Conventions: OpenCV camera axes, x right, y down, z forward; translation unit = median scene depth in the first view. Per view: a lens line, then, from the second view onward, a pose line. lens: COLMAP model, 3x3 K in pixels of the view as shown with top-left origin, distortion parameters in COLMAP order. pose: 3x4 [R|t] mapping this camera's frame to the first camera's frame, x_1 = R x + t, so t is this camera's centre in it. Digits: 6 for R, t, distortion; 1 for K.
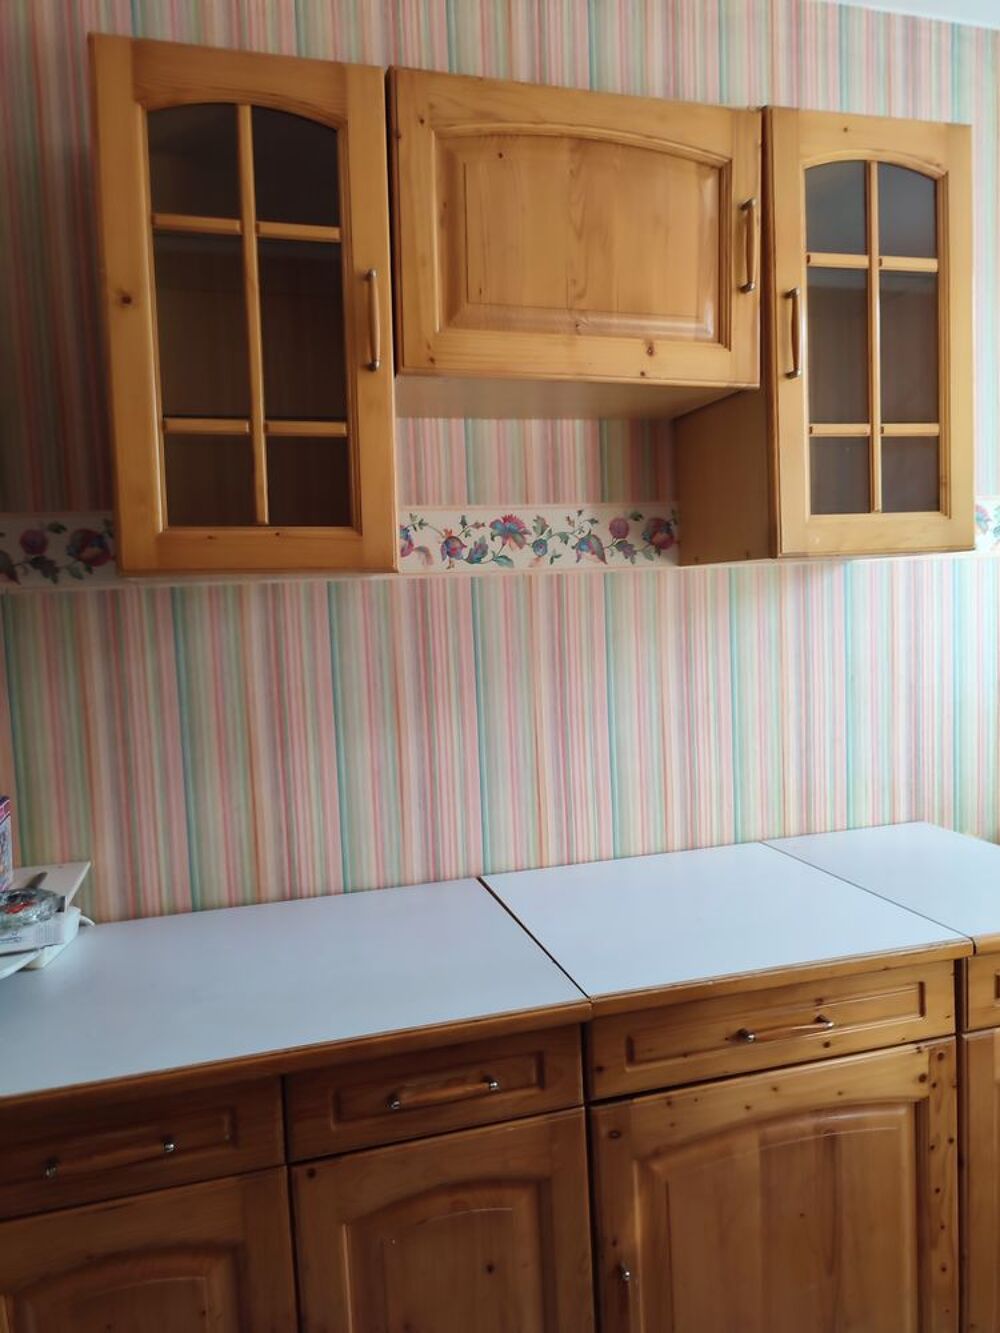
lens RADIAL K [[983.1, 0, 500.0], [0, 983.1, 666.5], [0, 0, 1]] dist [0.043899, -0.046587]
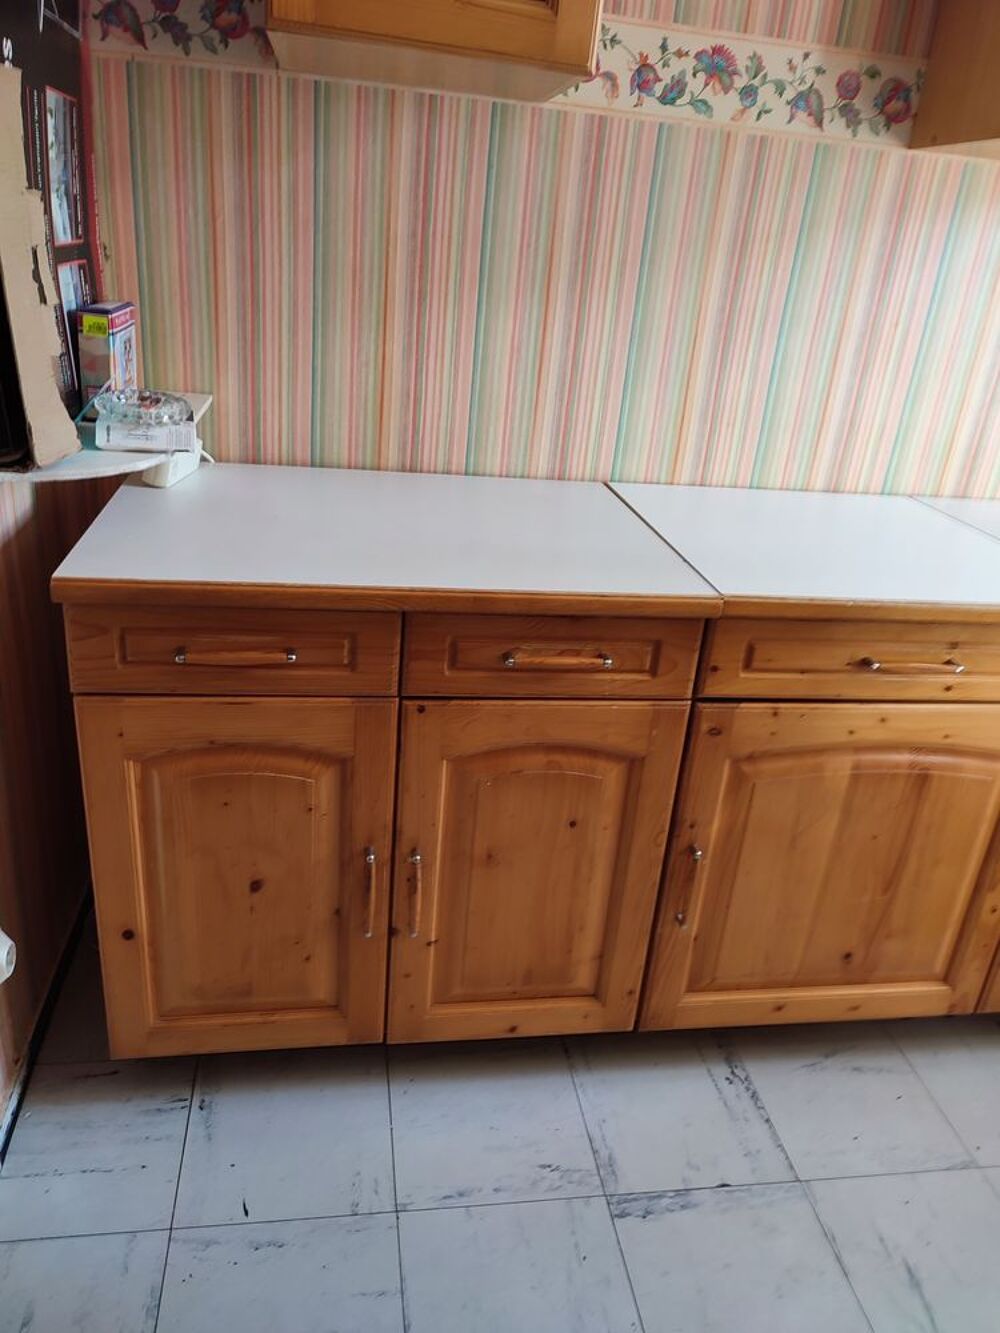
lens RADIAL K [[983.1, 0, 500.0], [0, 983.1, 666.5], [0, 0, 1]] dist [0.043899, -0.046587]
pose [[0.984659, 0.165995, -0.053783, -0.043918], [-0.139012, 0.932554, 0.333195, 0.083473], [0.105464, -0.320607, 0.941323, 0.042736]]
